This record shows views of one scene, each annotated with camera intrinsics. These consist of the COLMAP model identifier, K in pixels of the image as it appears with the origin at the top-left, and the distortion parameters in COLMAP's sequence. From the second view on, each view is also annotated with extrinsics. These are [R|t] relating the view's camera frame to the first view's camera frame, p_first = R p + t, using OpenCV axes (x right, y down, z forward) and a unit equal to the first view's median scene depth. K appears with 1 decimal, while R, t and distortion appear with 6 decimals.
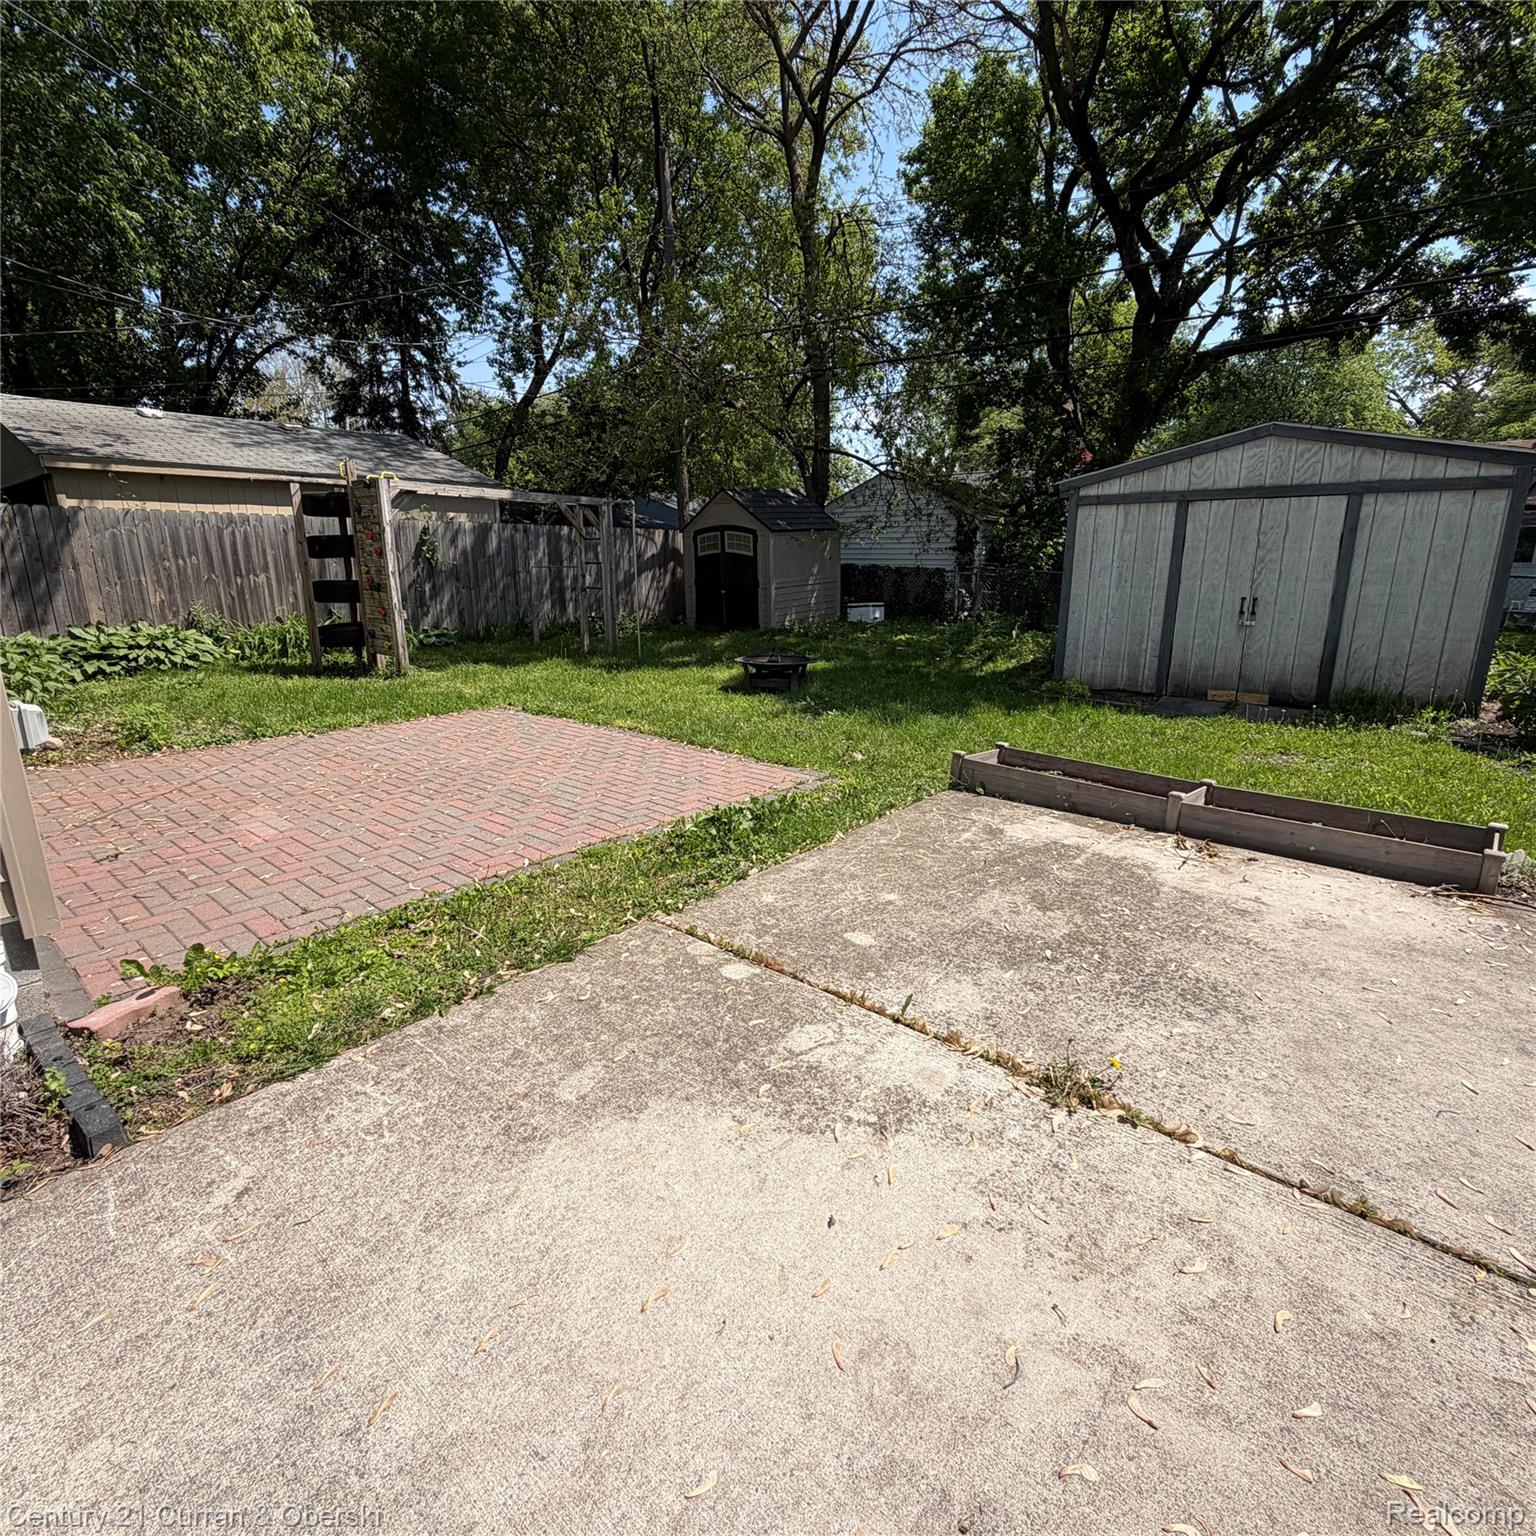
lens RADIAL K [[817.4, 0, 765.8], [0, 817.4, 766.7], [0, 0, 1]] dist [-0.001742, 0.001089]
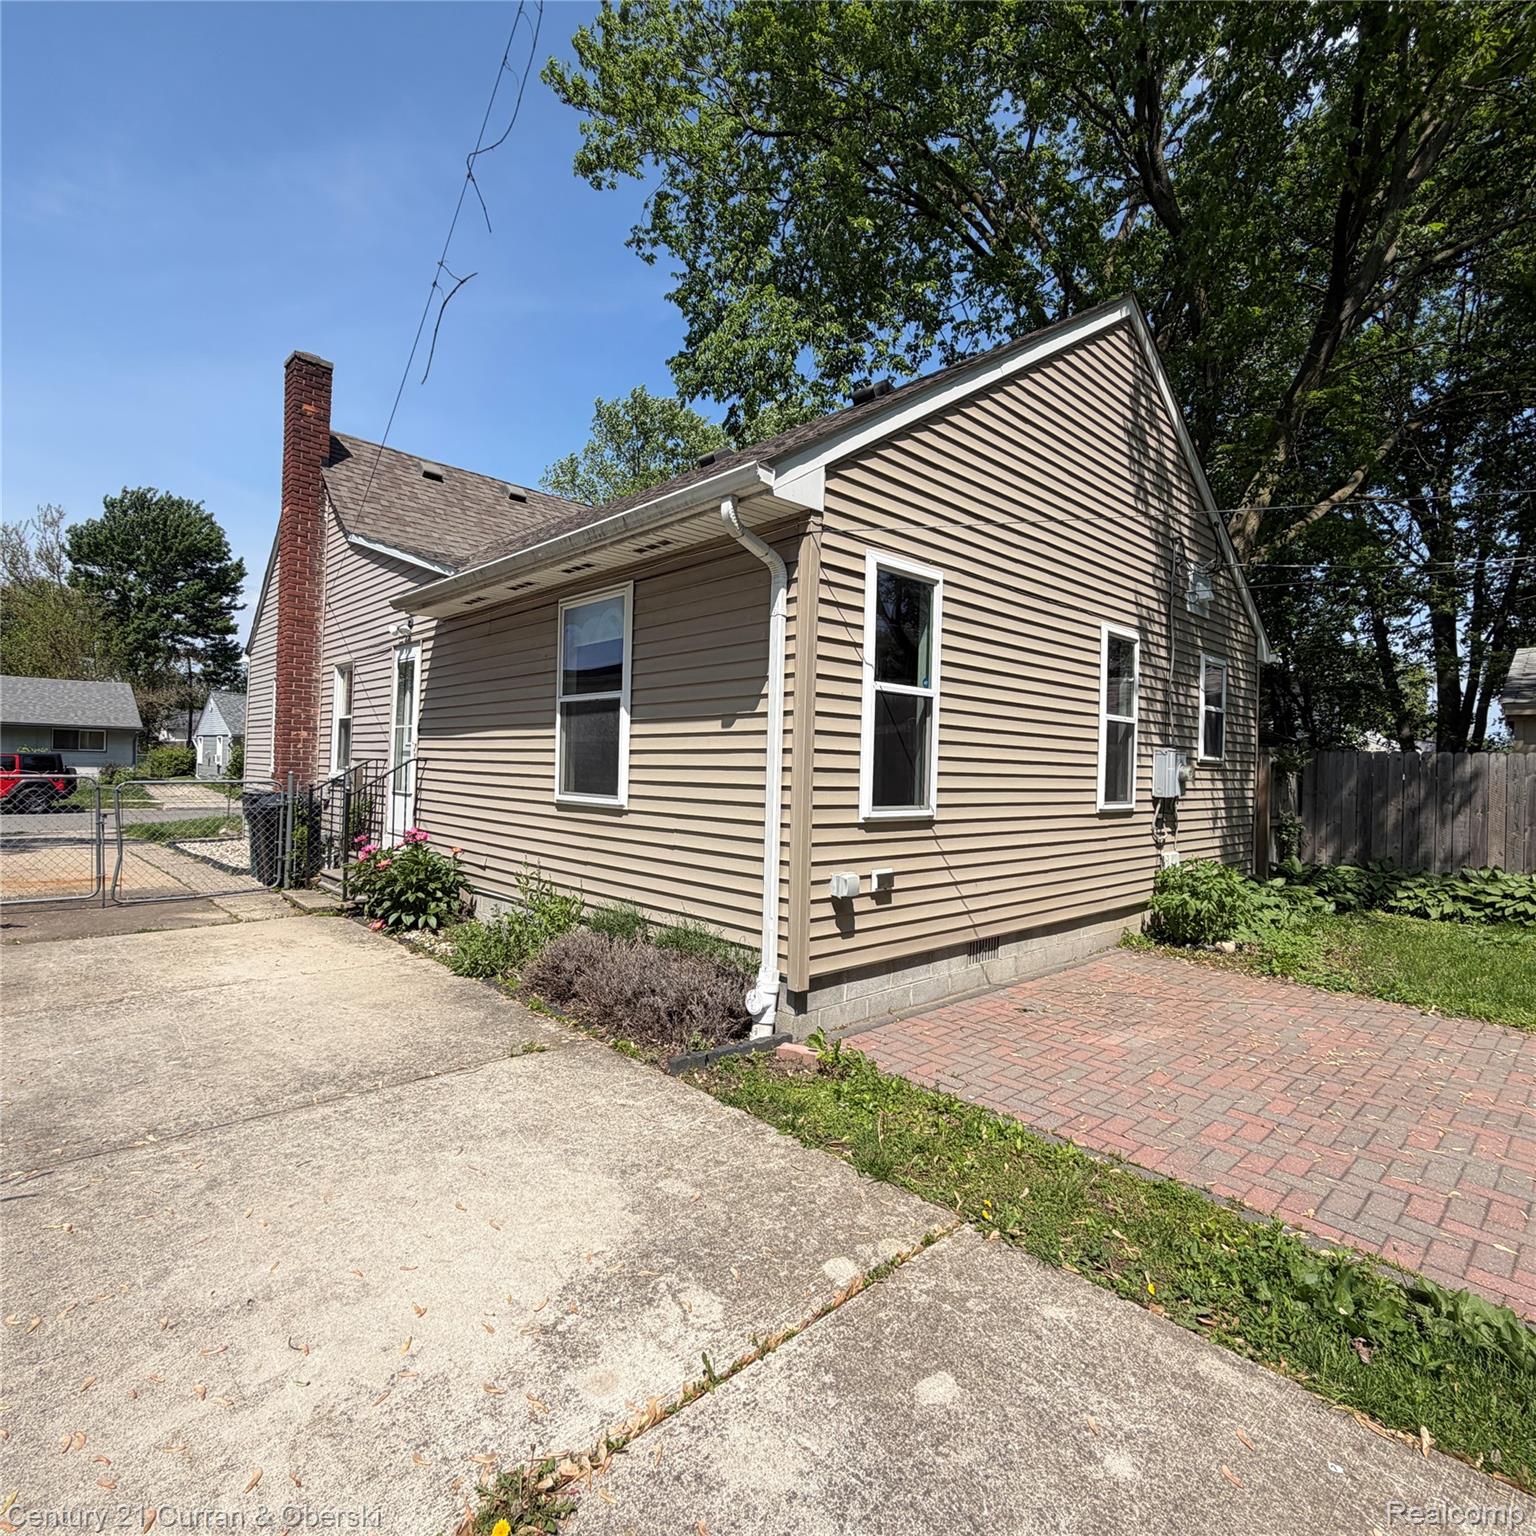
lens RADIAL K [[817.4, 0, 766.1], [0, 817.4, 764.3], [0, 0, 1]] dist [-0.001742, 0.001089]
pose [[-0.110405, -0.007053, -0.993862, 0.712662], [-0.274747, 0.961224, 0.023699, -0.230622], [0.955157, 0.275677, -0.108062, 0.710407]]
